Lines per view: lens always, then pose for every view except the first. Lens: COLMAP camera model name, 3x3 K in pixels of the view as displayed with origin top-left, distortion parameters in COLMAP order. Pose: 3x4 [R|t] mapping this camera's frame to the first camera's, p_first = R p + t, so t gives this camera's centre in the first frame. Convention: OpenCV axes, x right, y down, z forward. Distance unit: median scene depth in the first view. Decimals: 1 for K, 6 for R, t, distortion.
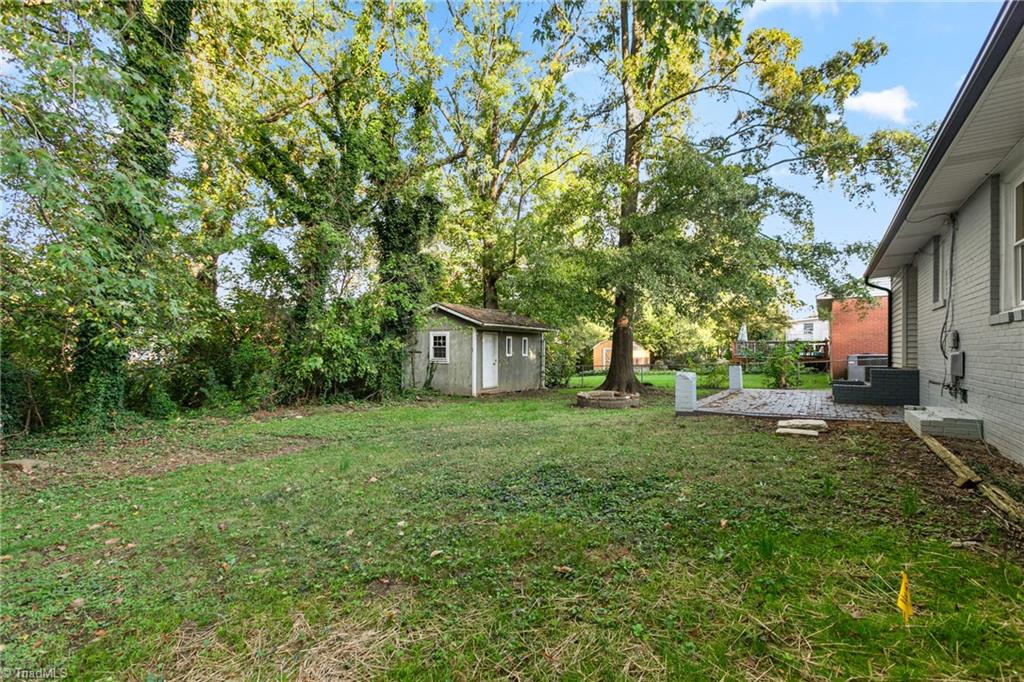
lens RADIAL K [[458.0, 0, 512.0], [0, 458.0, 341.0], [0, 0, 1]] dist [-0.001602, 0.000157]
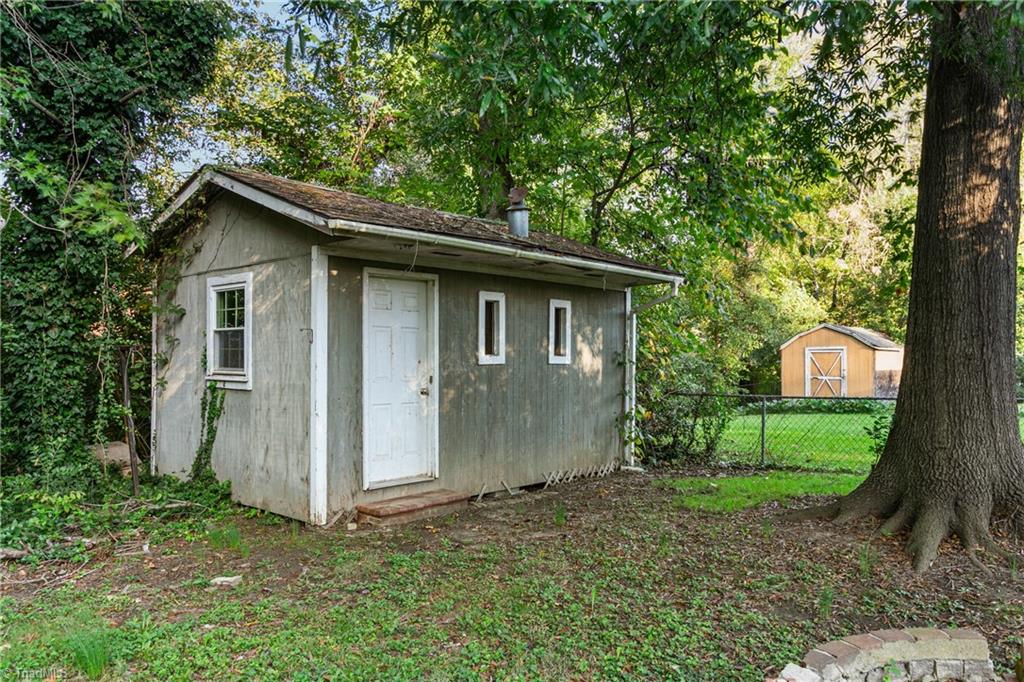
lens RADIAL K [[738.4, 0, 512.0], [0, 738.4, 341.0], [0, 0, 1]] dist [0.002063, 0.000509]
pose [[0.987537, -0.005268, -0.157301, 0.076736], [0.004877, 0.999984, -0.002870, 0.021029], [0.157313, 0.002067, 0.987547, 0.563407]]
